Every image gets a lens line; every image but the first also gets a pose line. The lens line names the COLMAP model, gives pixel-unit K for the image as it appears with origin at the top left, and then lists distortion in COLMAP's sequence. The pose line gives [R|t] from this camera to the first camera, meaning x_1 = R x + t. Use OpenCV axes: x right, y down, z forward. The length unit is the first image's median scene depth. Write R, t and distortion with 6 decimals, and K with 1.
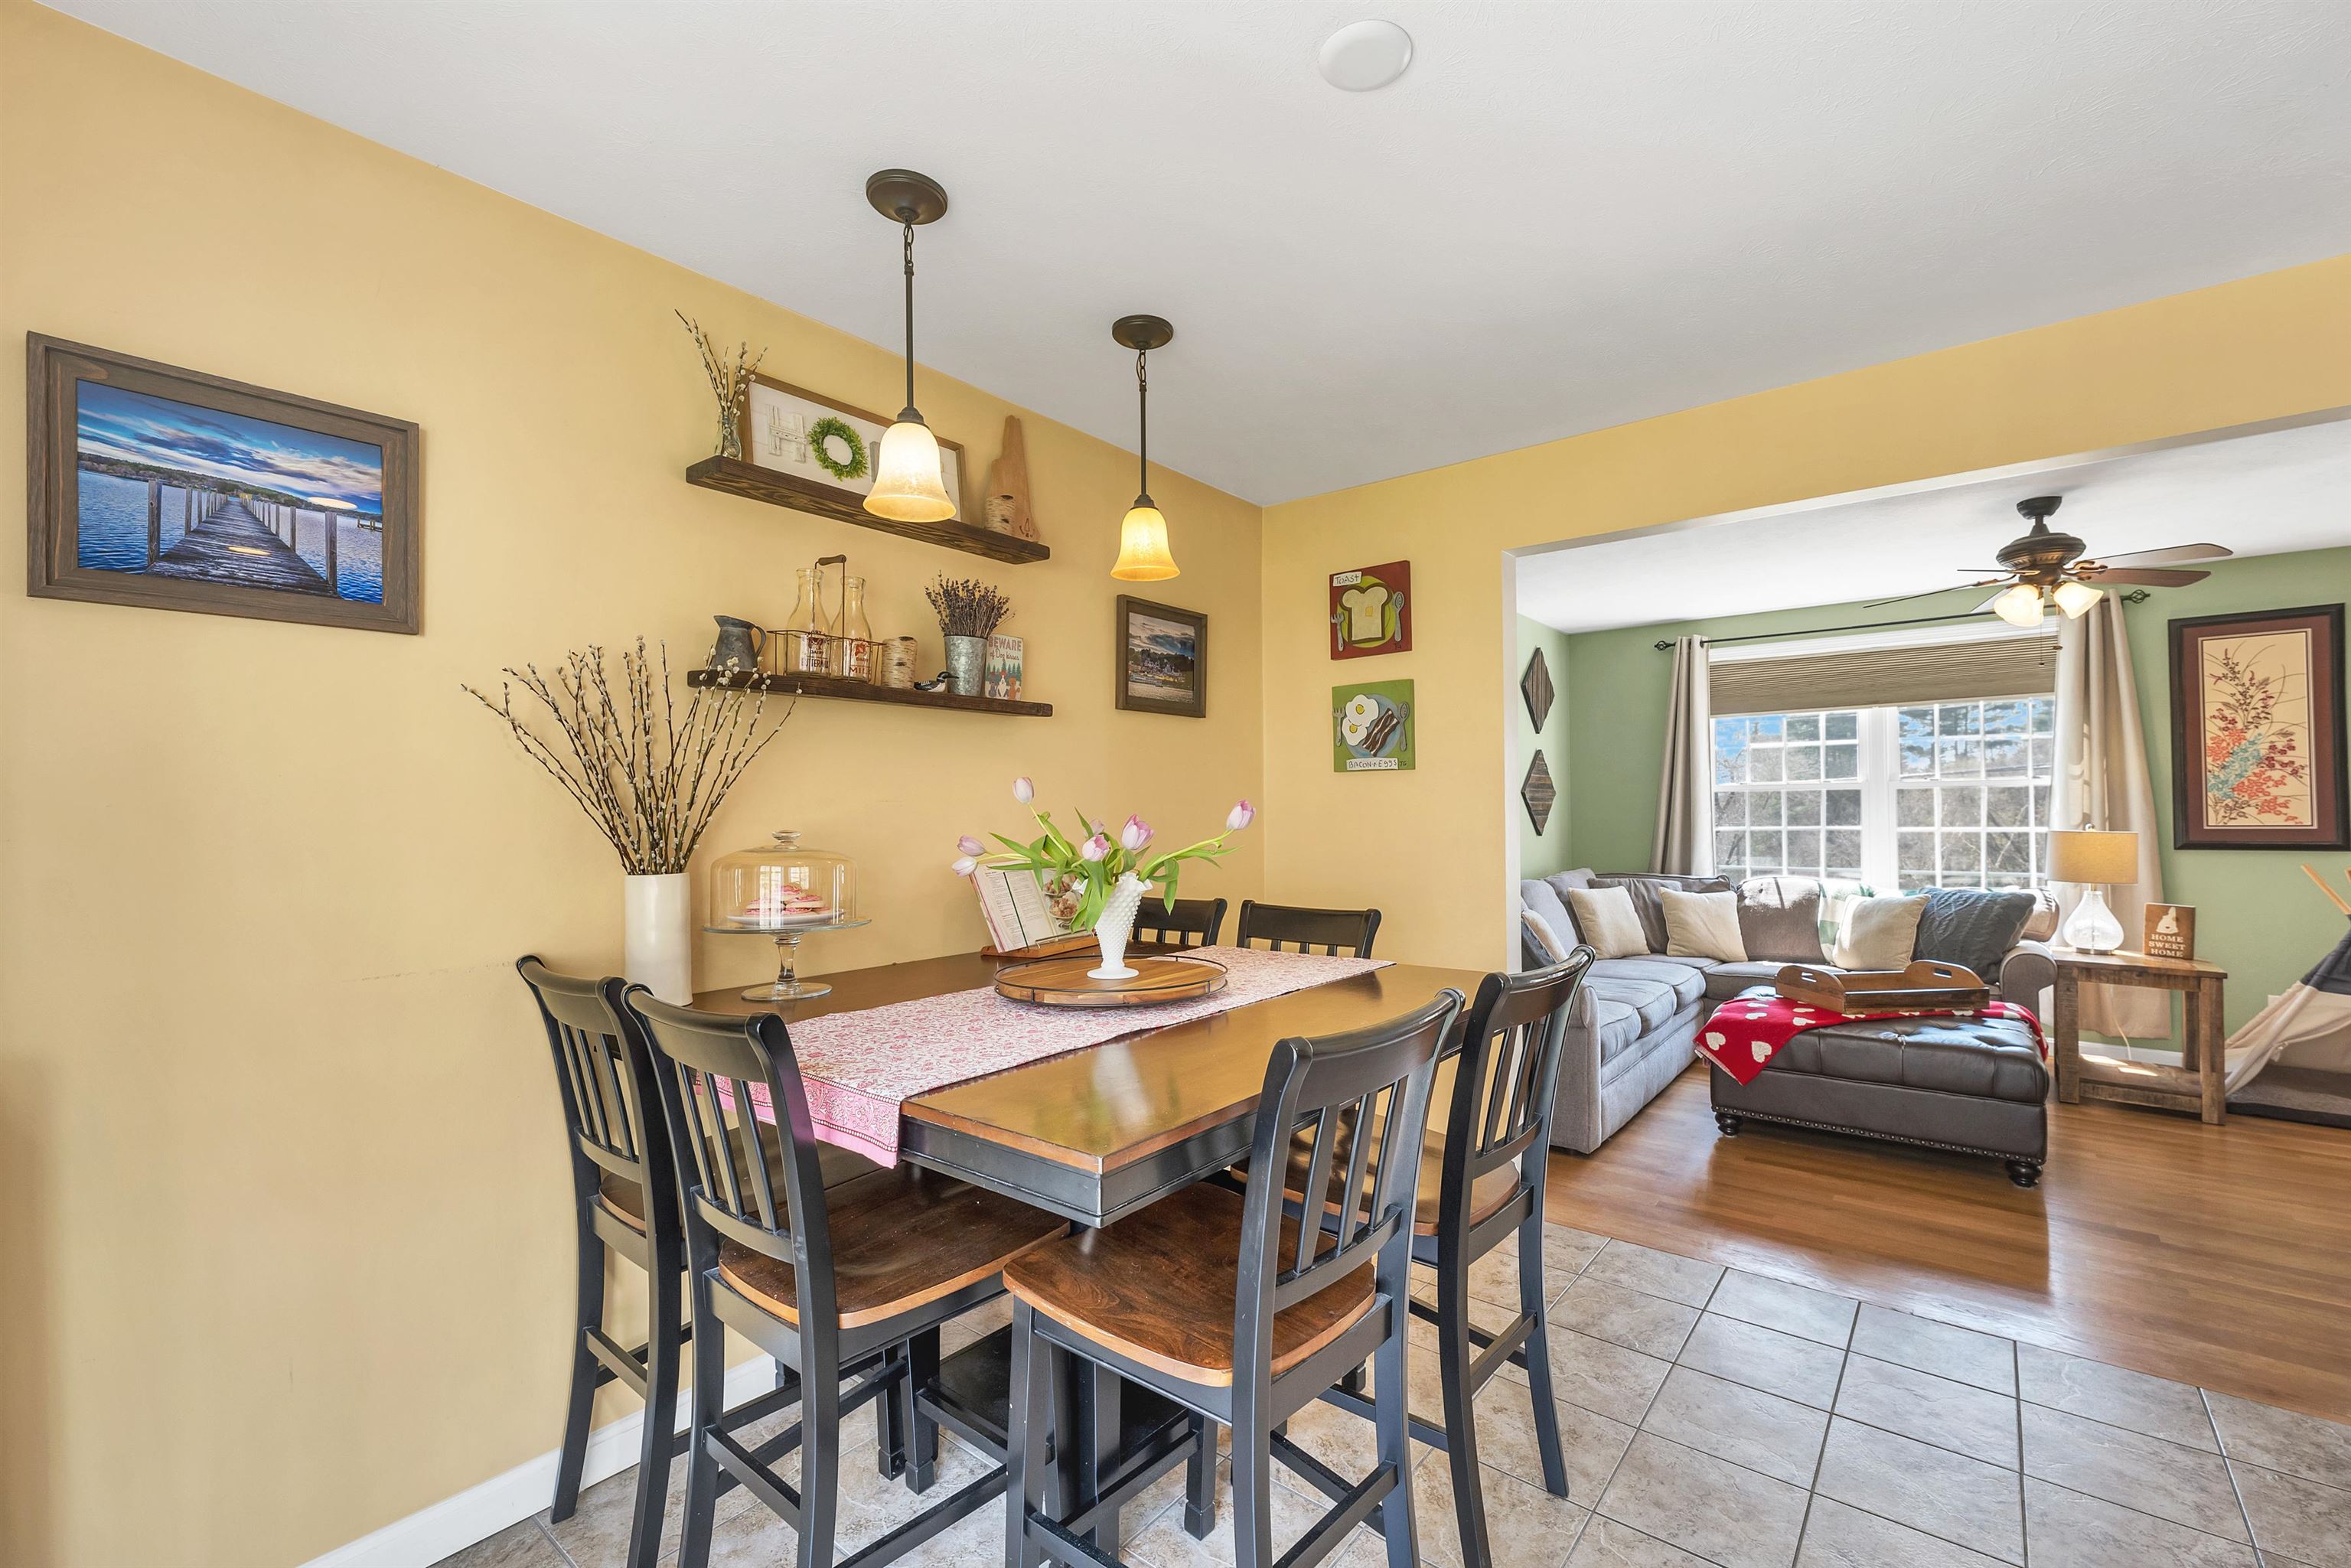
lens RADIAL K [[999.6, 0, 1168.1], [0, 999.6, 792.0], [0, 0, 1]] dist [0.001778, 0.000352]
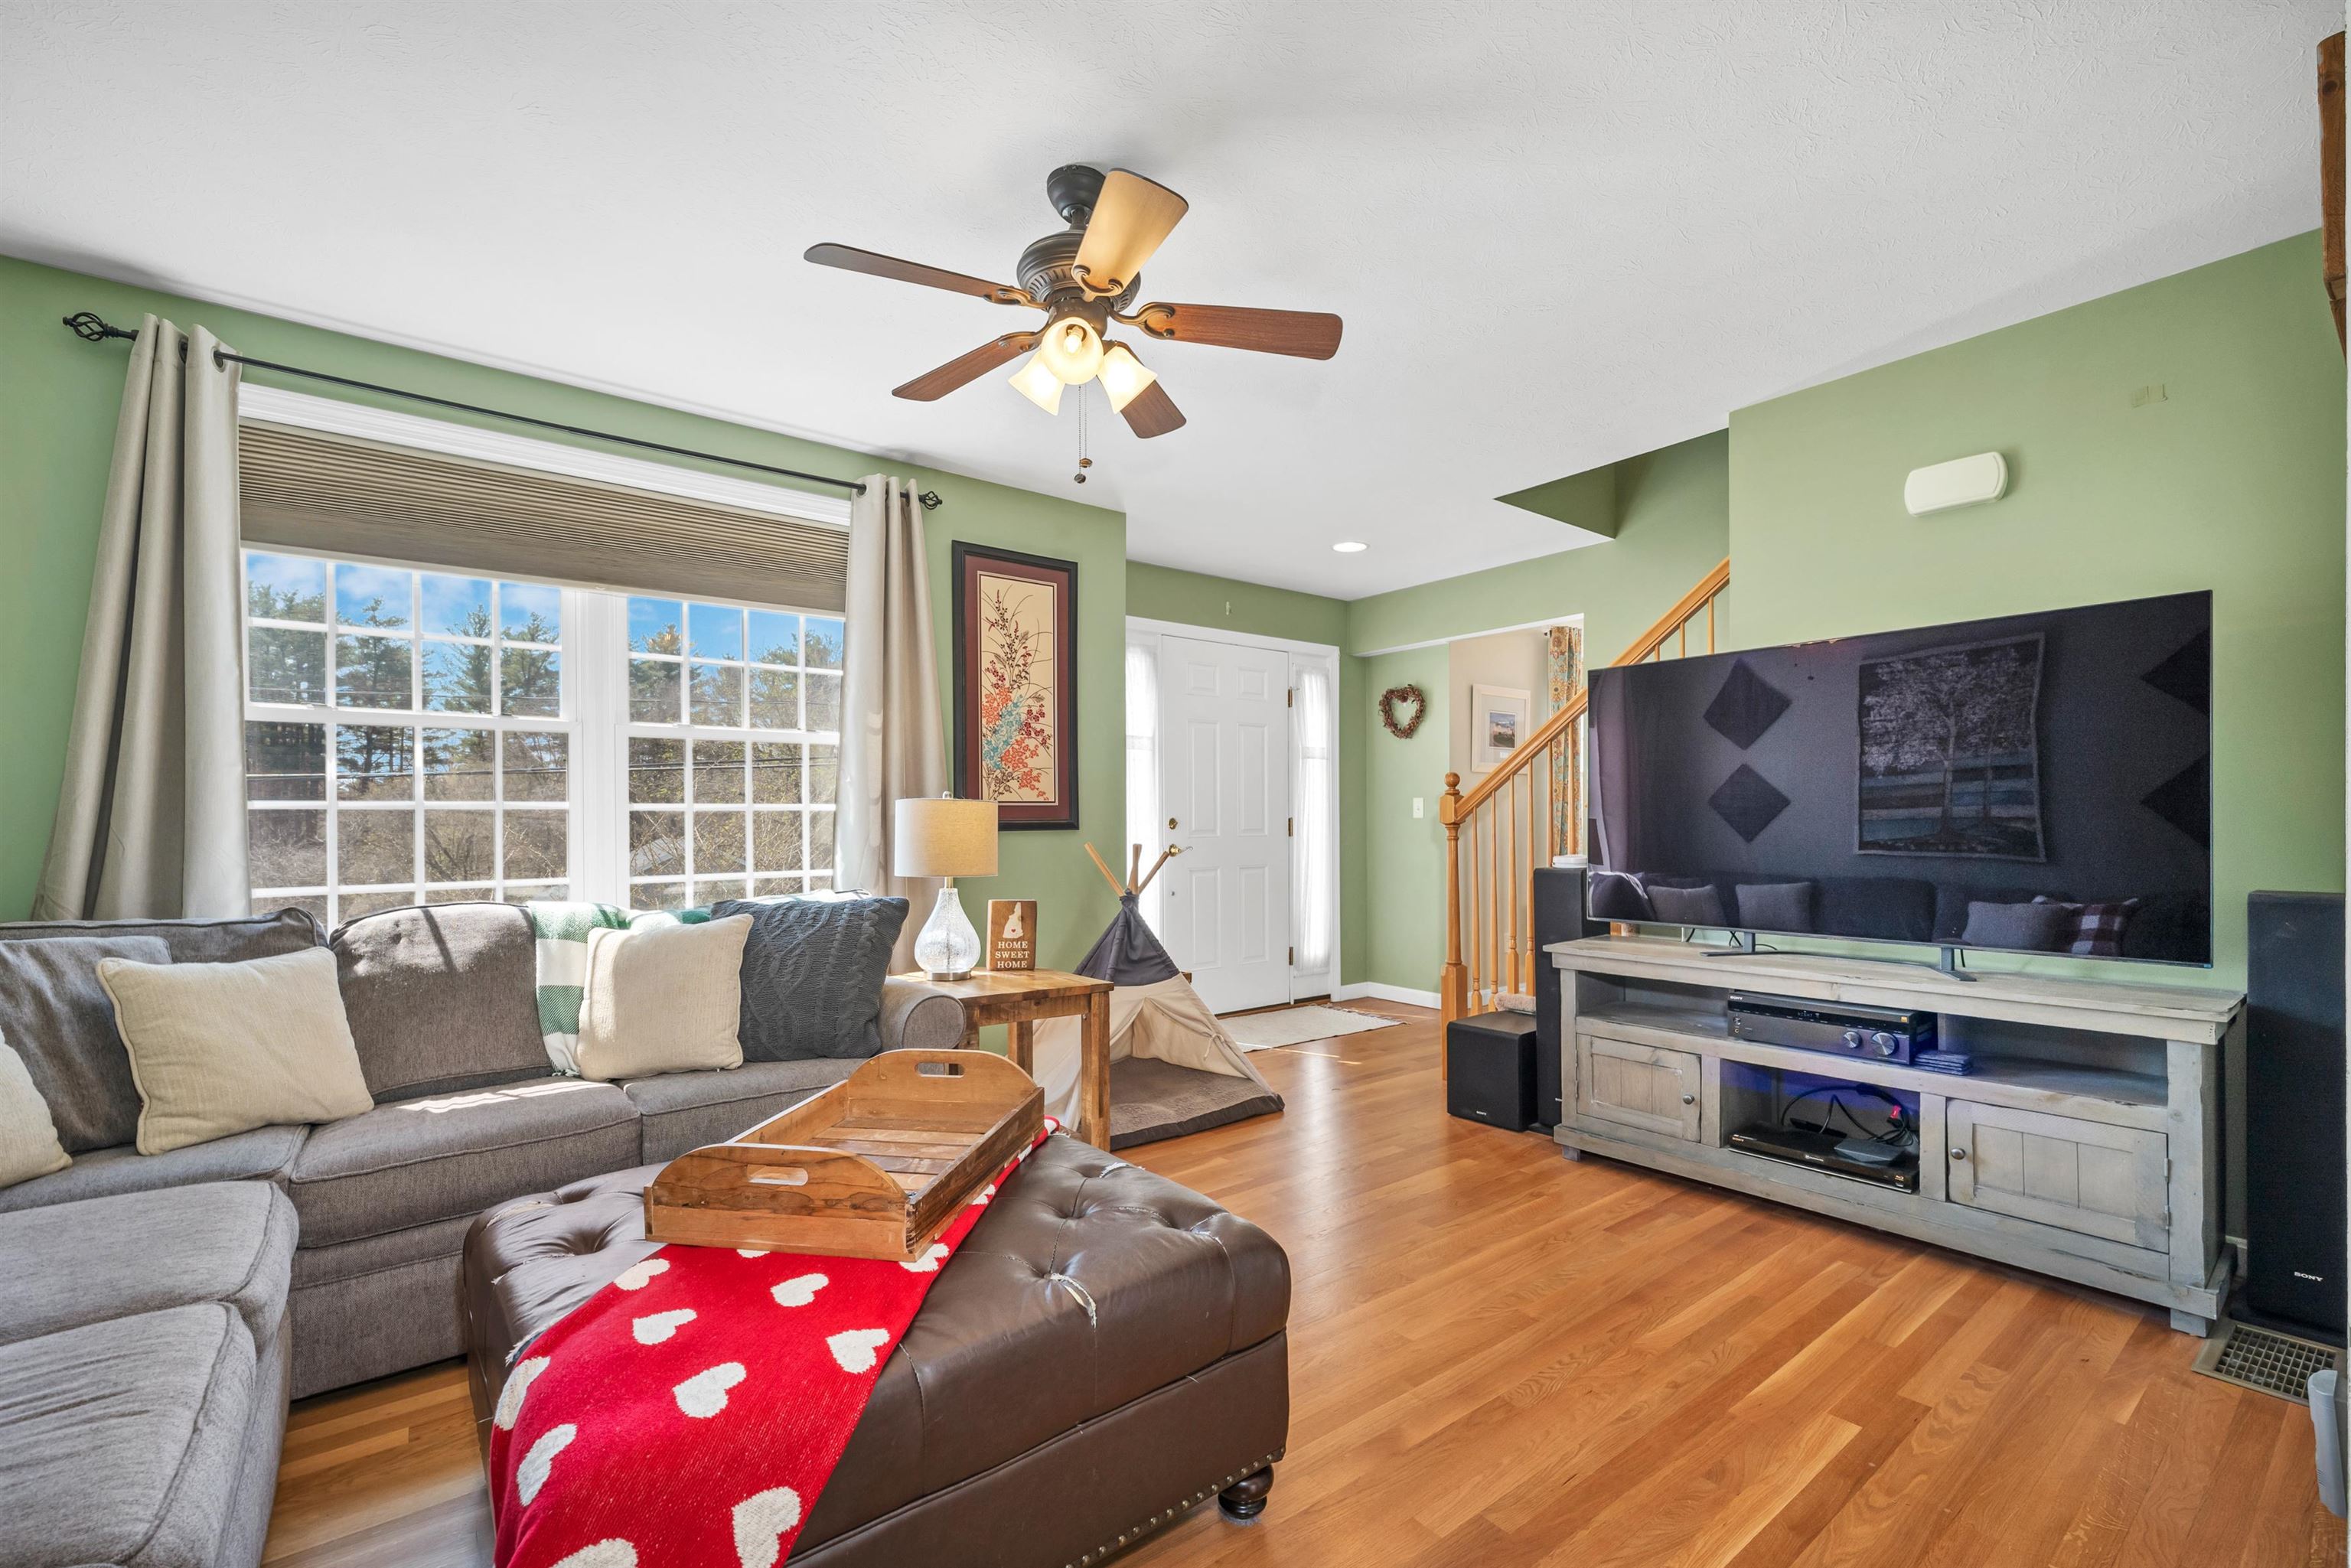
lens RADIAL K [[999.6, 0, 1187.0], [0, 999.6, 829.0], [0, 0, 1]] dist [0.001778, 0.000352]
pose [[0.223705, 0.001380, 0.974656, 0.281950], [-0.013081, 0.999913, 0.001587, 0.053312], [-0.974569, -0.013105, 0.223704, 0.663164]]
